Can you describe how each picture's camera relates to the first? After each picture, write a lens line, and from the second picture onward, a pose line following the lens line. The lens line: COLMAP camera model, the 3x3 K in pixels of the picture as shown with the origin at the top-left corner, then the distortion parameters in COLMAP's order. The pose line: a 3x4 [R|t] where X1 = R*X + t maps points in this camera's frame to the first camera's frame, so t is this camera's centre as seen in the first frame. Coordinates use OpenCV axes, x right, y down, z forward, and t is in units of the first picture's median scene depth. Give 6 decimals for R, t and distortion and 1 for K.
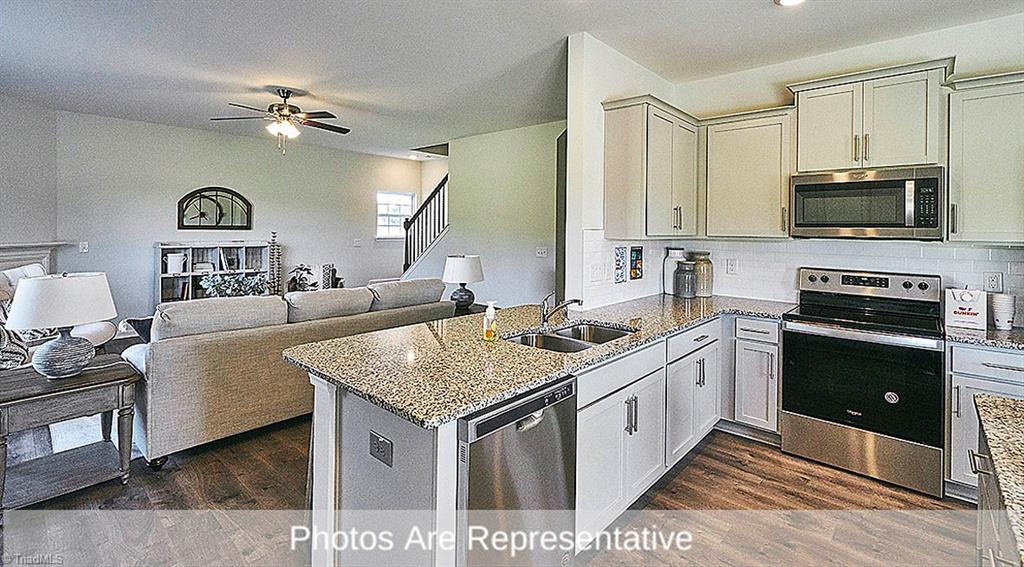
lens RADIAL K [[453.5, 0, 492.5], [0, 453.5, 226.1], [0, 0, 1]] dist [-0.002930, 0.001368]
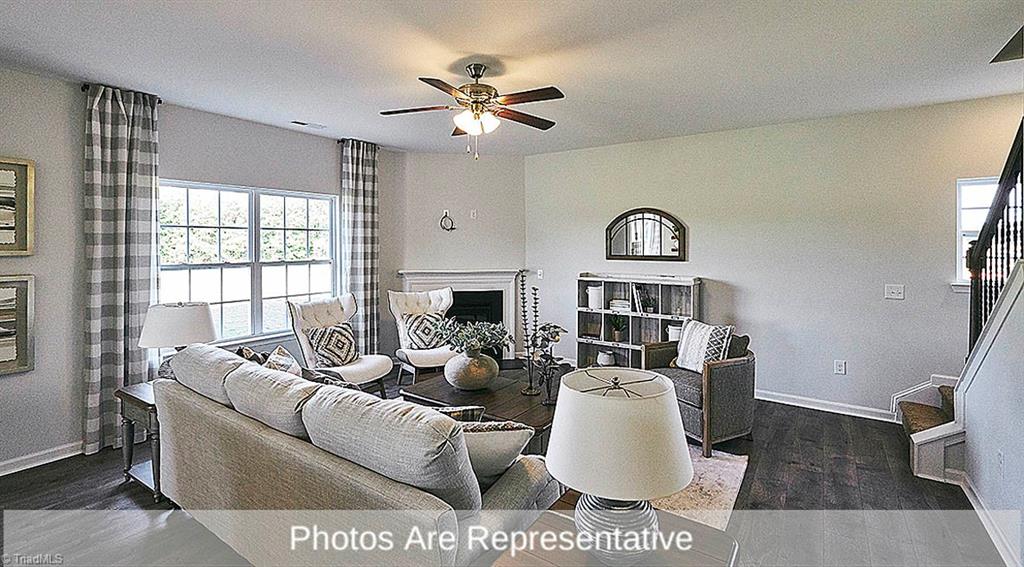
lens RADIAL K [[453.5, 0, 512.6], [0, 453.5, 246.6], [0, 0, 1]] dist [-0.002930, 0.001368]
pose [[0.147328, -0.004613, -0.989077, 0.263377], [0.002529, 0.999988, -0.004288, -0.023879], [0.989084, -0.001869, 0.147338, 1.074458]]
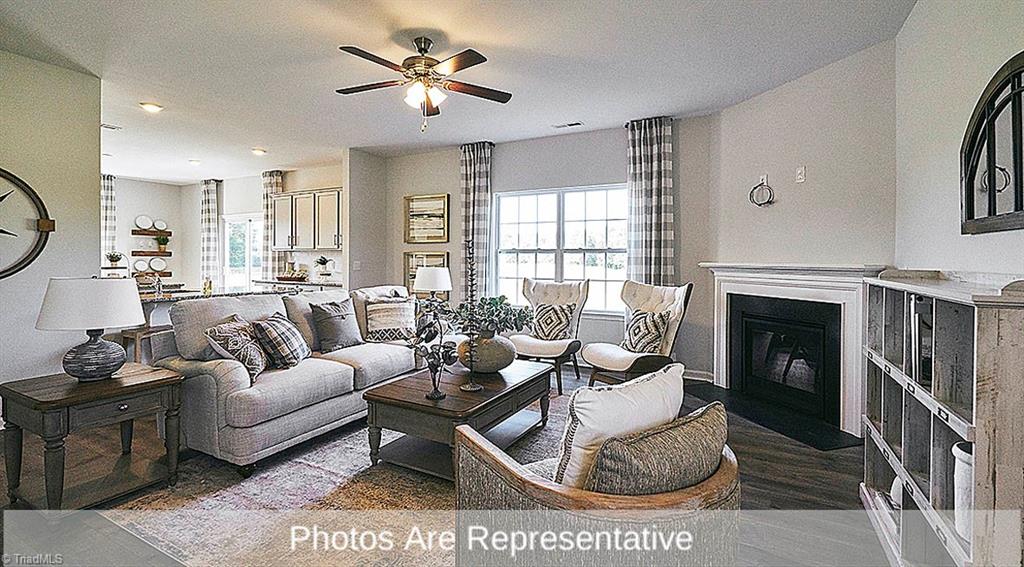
lens RADIAL K [[453.5, 0, 510.6], [0, 453.5, 256.8], [0, 0, 1]] dist [-0.002930, 0.001368]
pose [[-0.967176, -0.008112, -0.253978, -0.469360], [-0.010067, 0.999929, 0.006397, 0.025283], [0.253909, 0.008744, -0.967189, 1.922835]]
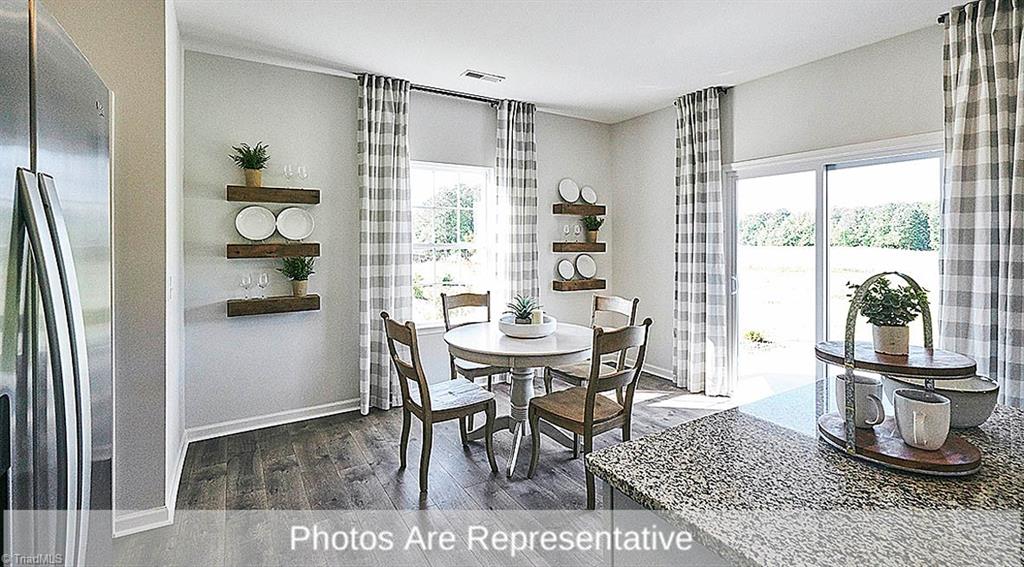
lens RADIAL K [[453.5, 0, 513.3], [0, 453.5, 242.0], [0, 0, 1]] dist [-0.002930, 0.001368]
pose [[-0.963496, -0.013370, 0.267387, 0.528700], [-0.012042, 0.999906, 0.006606, 0.022579], [-0.267451, 0.003145, -0.963566, 0.530390]]
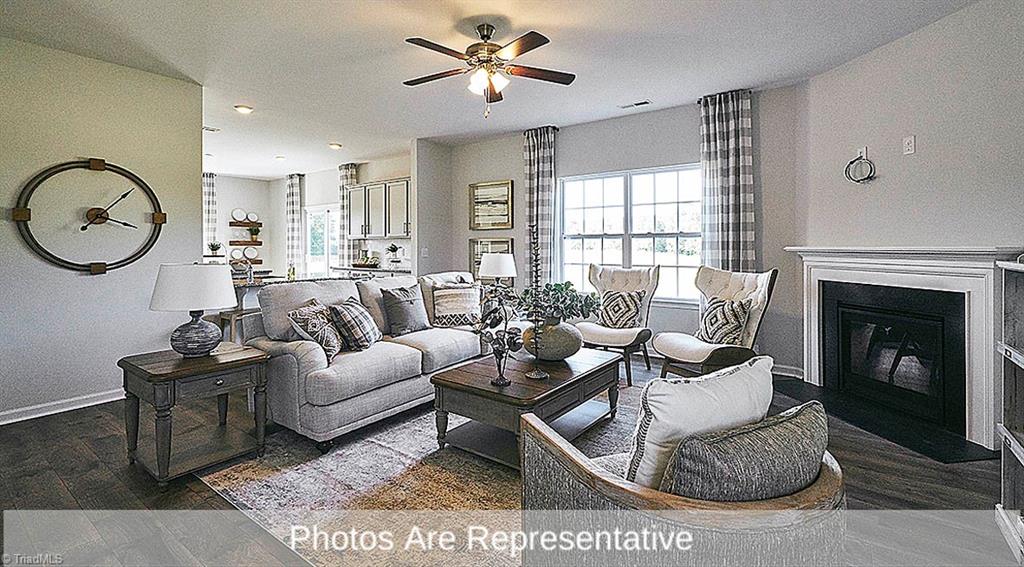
lens RADIAL K [[453.5, 0, 506.5], [0, 453.5, 241.1], [0, 0, 1]] dist [-0.002930, 0.001368]
pose [[-0.994353, -0.000459, -0.106119, -0.471967], [-0.000497, 1.000000, 0.000339, 0.029367], [0.106118, 0.000390, -0.994353, 1.908184]]
